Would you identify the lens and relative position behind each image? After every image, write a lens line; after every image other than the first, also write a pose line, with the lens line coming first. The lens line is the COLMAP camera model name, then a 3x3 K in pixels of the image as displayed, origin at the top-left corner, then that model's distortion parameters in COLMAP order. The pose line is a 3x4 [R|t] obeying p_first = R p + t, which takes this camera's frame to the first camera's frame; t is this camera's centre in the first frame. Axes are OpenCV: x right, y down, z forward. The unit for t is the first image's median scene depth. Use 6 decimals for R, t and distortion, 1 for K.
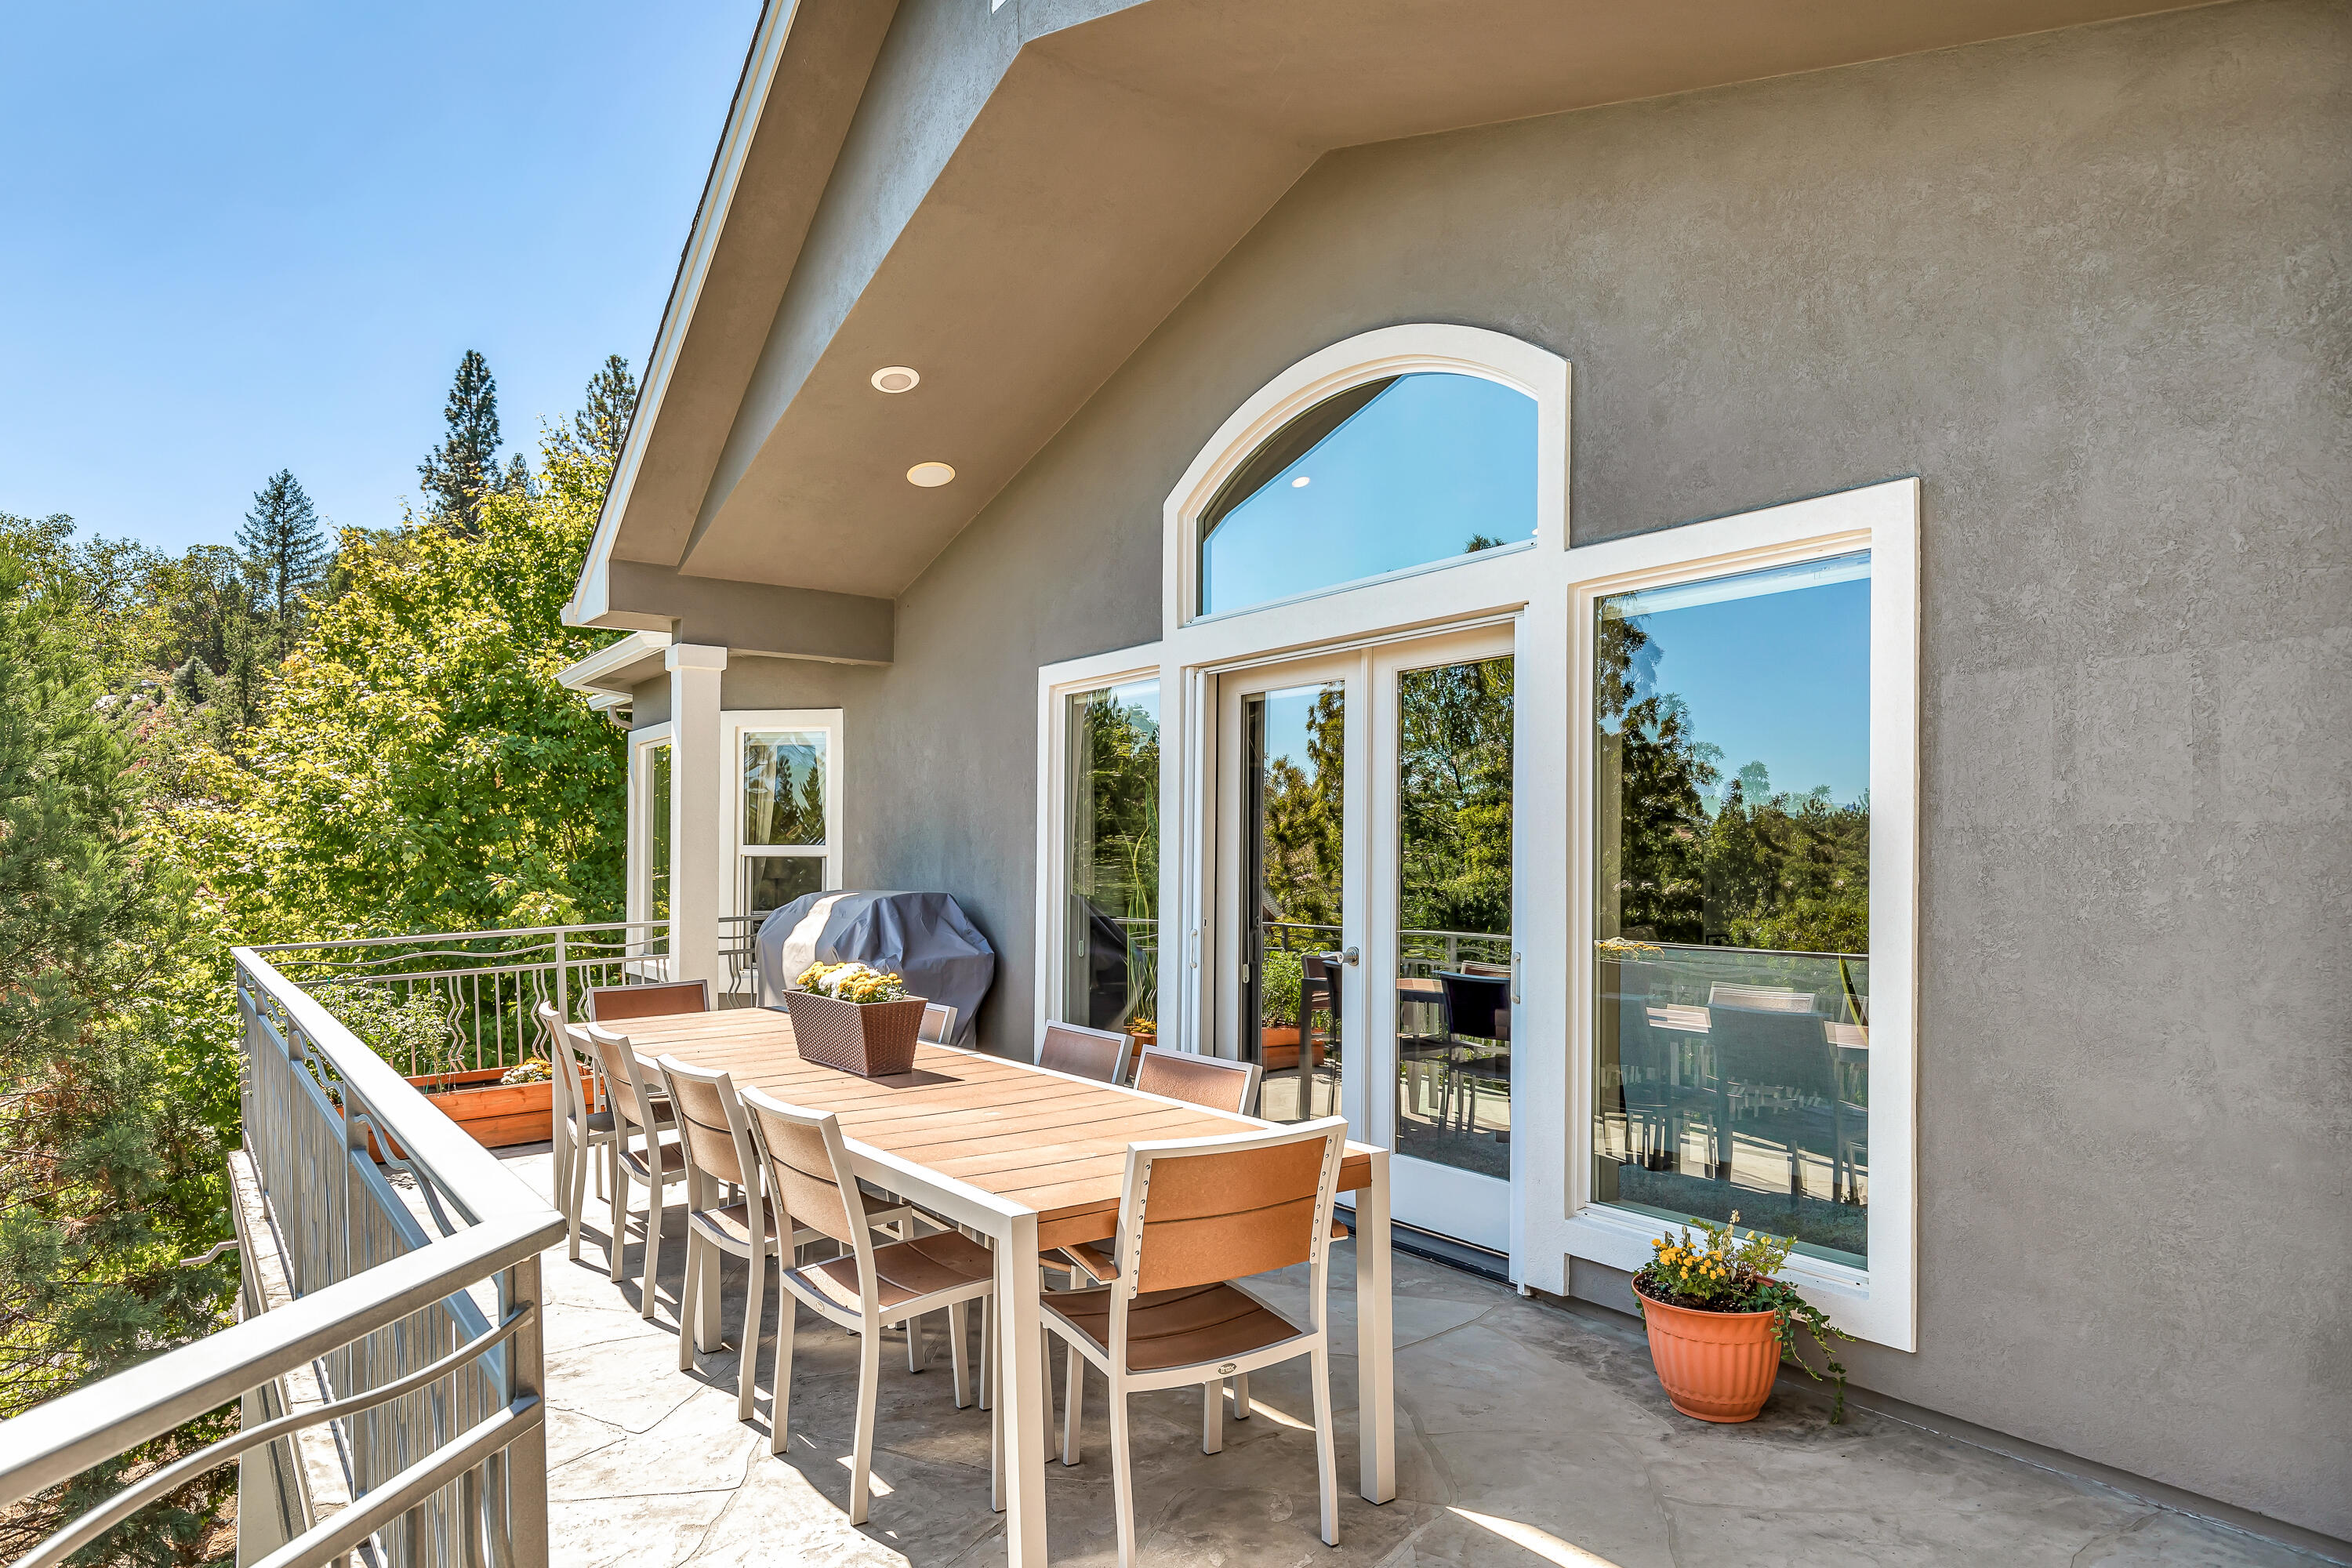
lens RADIAL K [[1406.7, 0, 1173.0], [0, 1406.7, 835.9], [0, 0, 1]] dist [-0.002633, -0.001165]
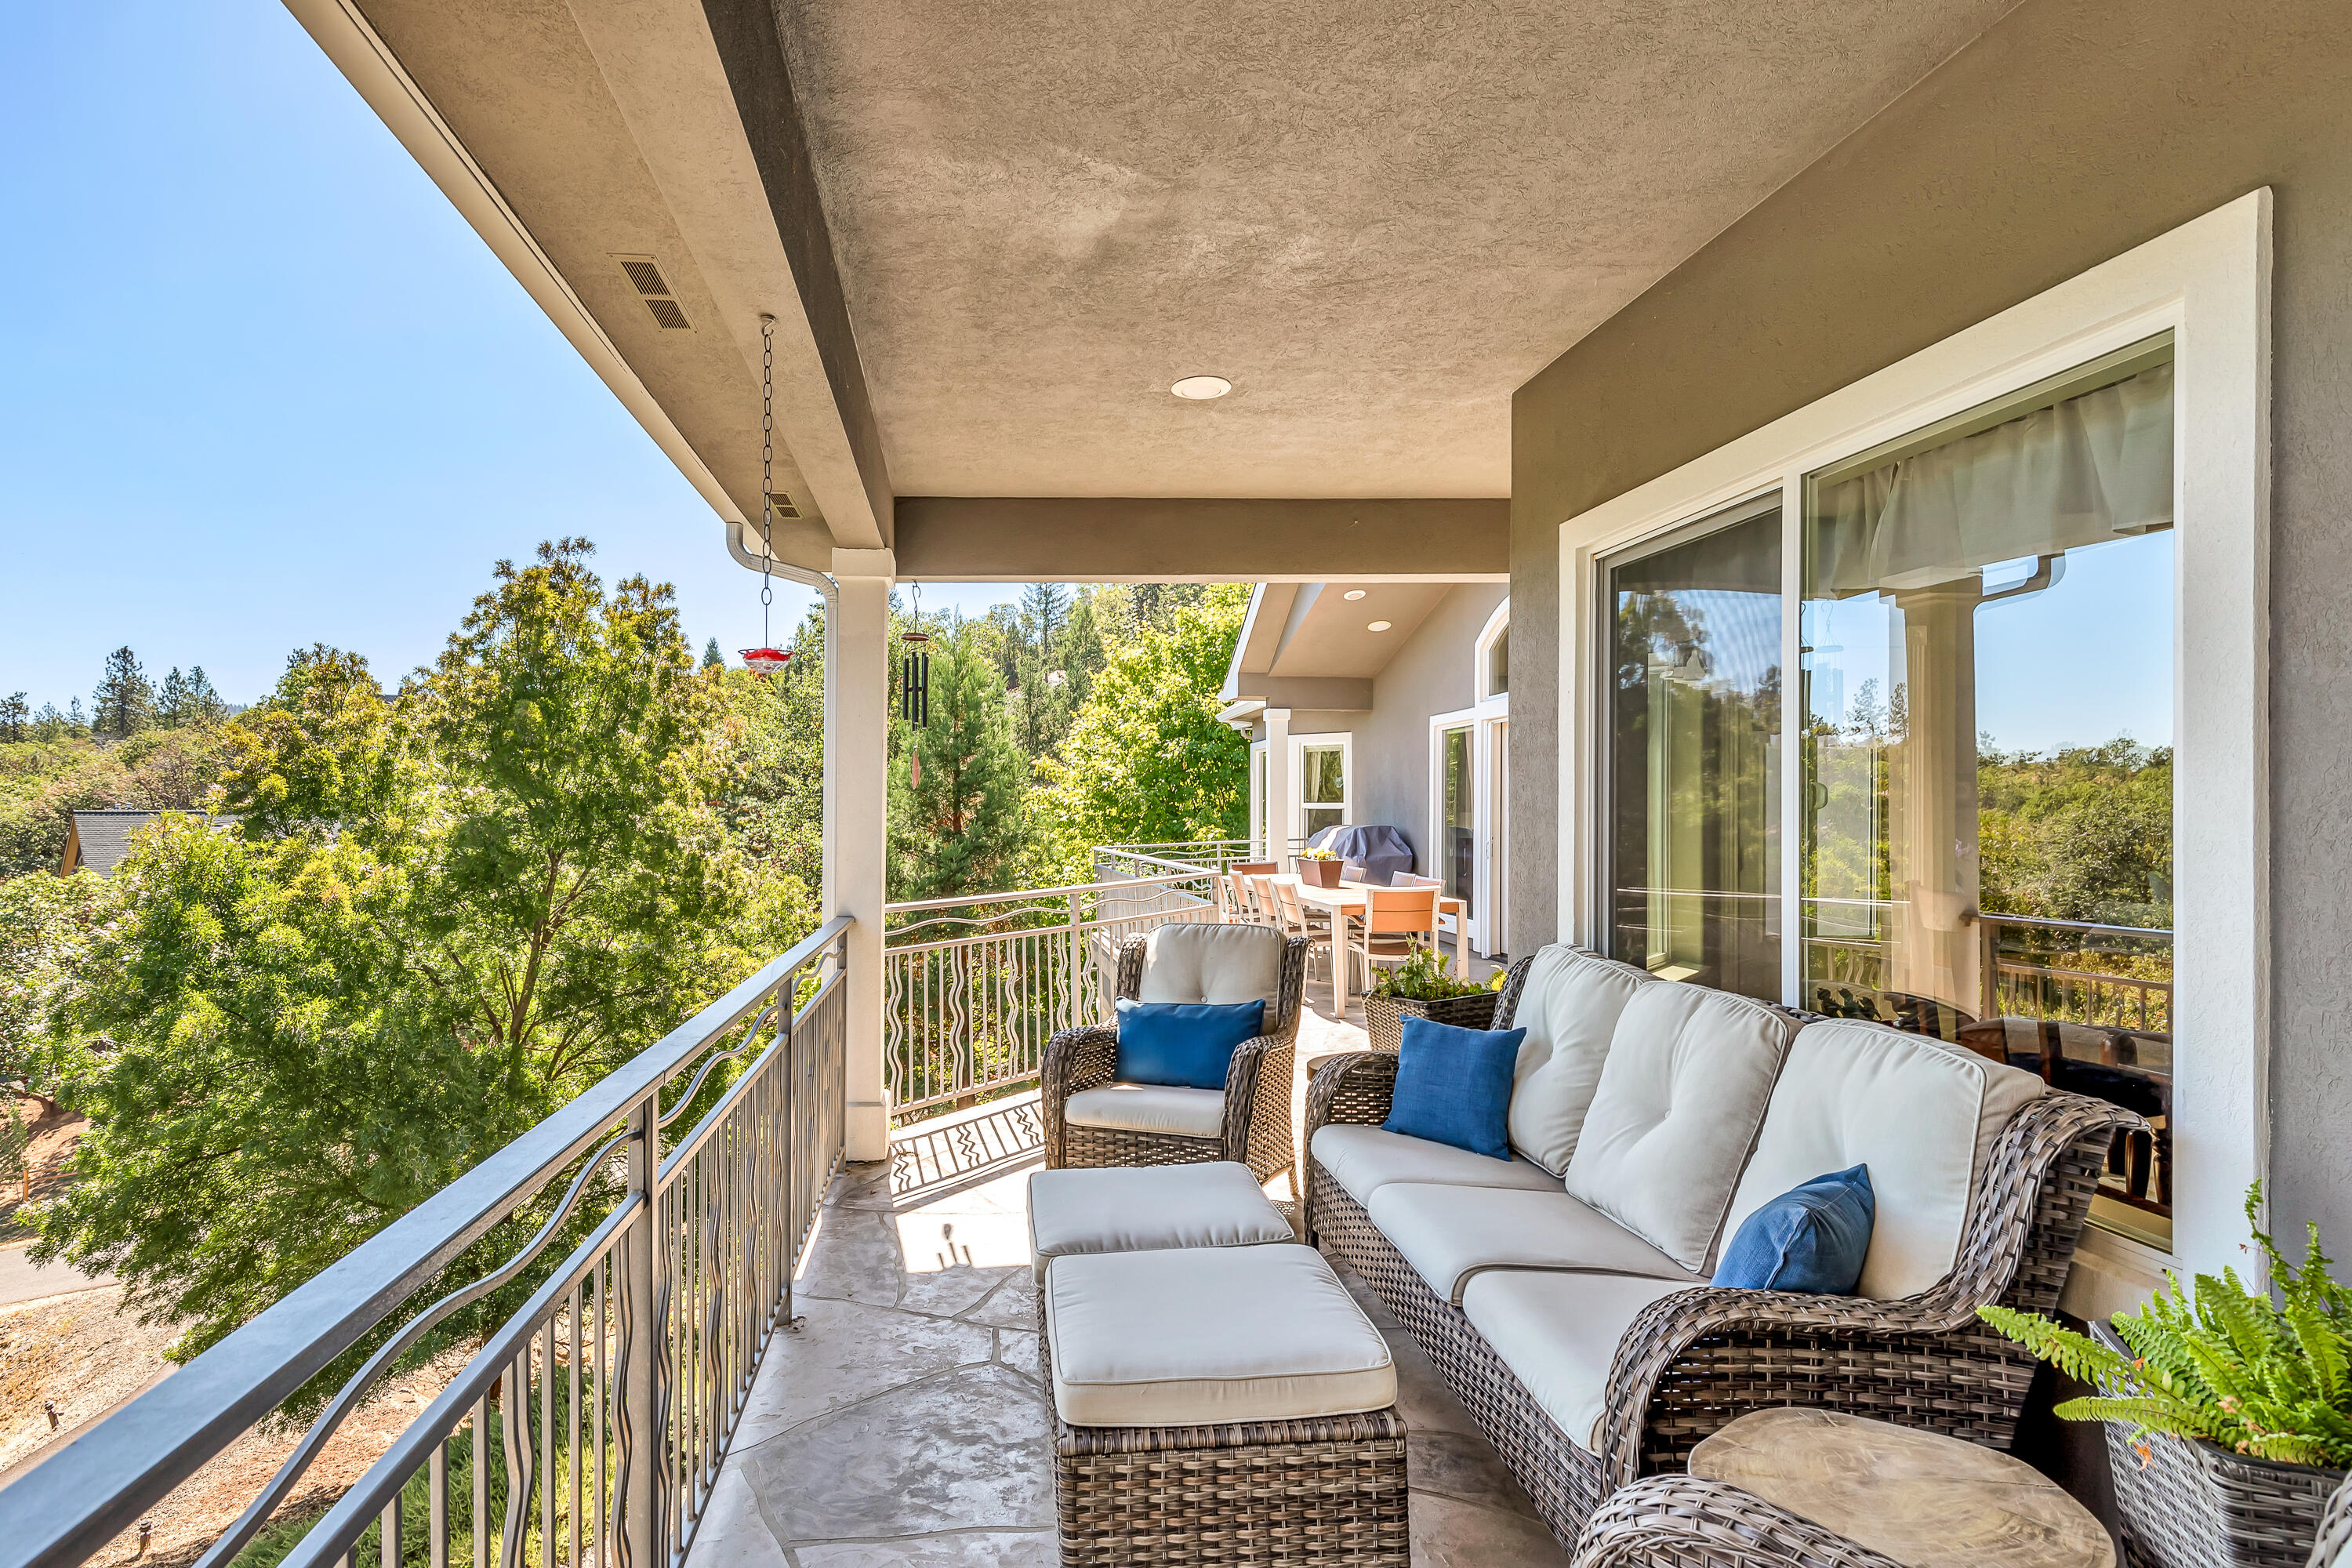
lens RADIAL K [[1088.3, 0, 1177.6], [0, 1088.3, 794.8], [0, 0, 1]] dist [0.004004, 0.000315]
pose [[0.901965, -0.009522, -0.431704, 0.154706], [0.011126, 0.999937, 0.001189, -0.006599], [0.431666, -0.005876, 0.902015, -0.359832]]
